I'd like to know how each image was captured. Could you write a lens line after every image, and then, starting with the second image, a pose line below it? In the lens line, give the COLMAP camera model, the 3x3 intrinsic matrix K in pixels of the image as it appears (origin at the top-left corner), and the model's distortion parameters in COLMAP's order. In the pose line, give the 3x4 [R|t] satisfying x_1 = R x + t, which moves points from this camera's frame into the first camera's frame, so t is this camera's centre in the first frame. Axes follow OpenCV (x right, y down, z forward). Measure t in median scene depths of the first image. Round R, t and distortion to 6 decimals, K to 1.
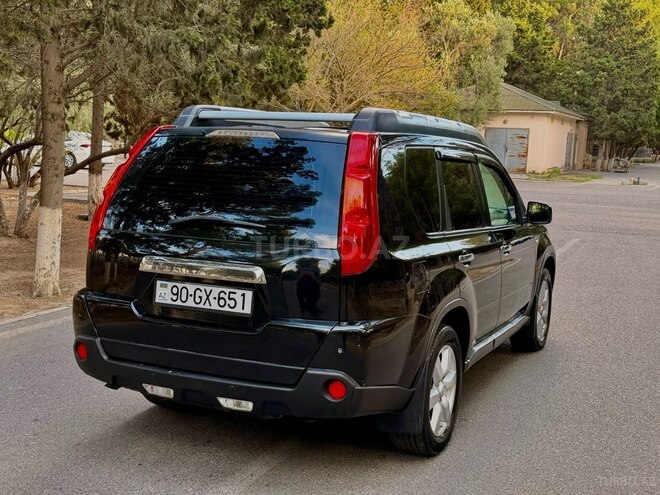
lens RADIAL K [[858.9, 0, 330.0], [0, 858.9, 247.5], [0, 0, 1]] dist [0.255824, -0.644928]
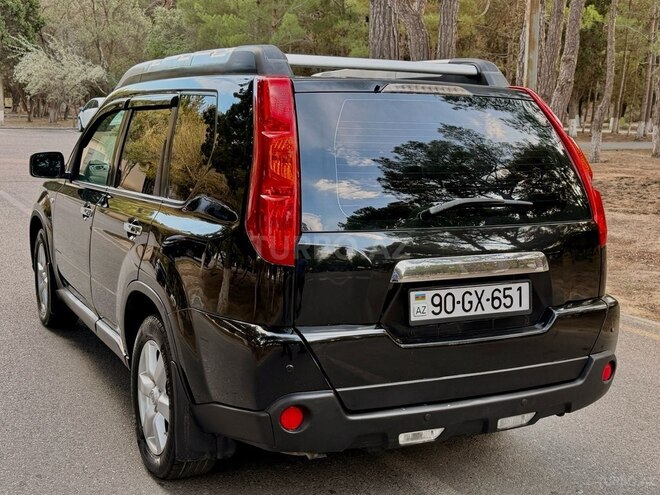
lens RADIAL K [[858.9, 0, 330.0], [0, 858.9, 247.5], [0, 0, 1]] dist [0.255824, -0.644928]
pose [[0.623023, -0.140063, 0.769561, -0.741943], [0.092082, 0.990130, 0.105660, -0.077473], [-0.776764, 0.005034, 0.629771, 0.542827]]
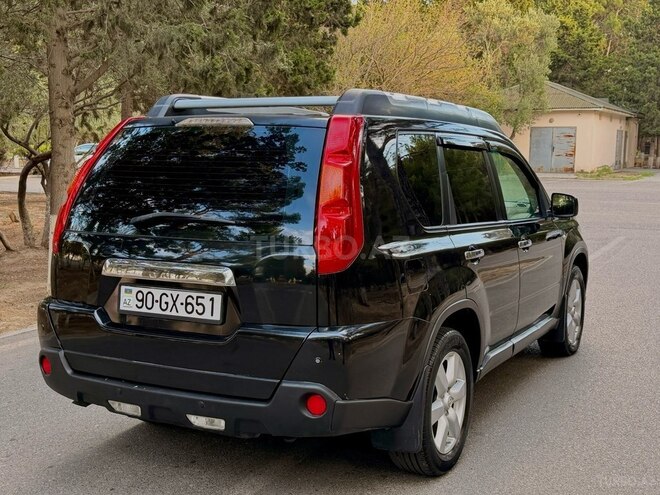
lens RADIAL K [[858.9, 0, 330.0], [0, 858.9, 247.5], [0, 0, 1]] dist [0.255824, -0.644928]
pose [[0.998125, -0.023469, -0.056536, 0.064130], [0.022988, 0.999694, -0.009141, 0.010717], [0.056734, 0.007824, 0.998359, 0.099778]]
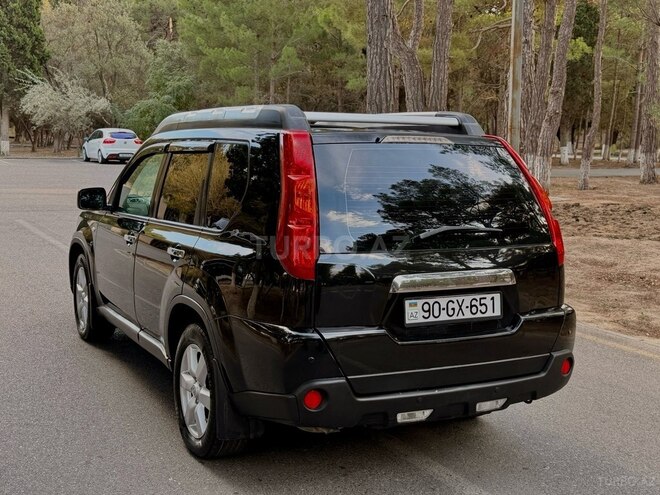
lens RADIAL K [[858.9, 0, 330.0], [0, 858.9, 247.5], [0, 0, 1]] dist [0.255824, -0.644928]
pose [[0.619641, -0.119986, 0.775660, -0.891882], [0.096645, 0.992390, 0.076307, -0.090555], [-0.778913, 0.027681, 0.626521, 0.439910]]
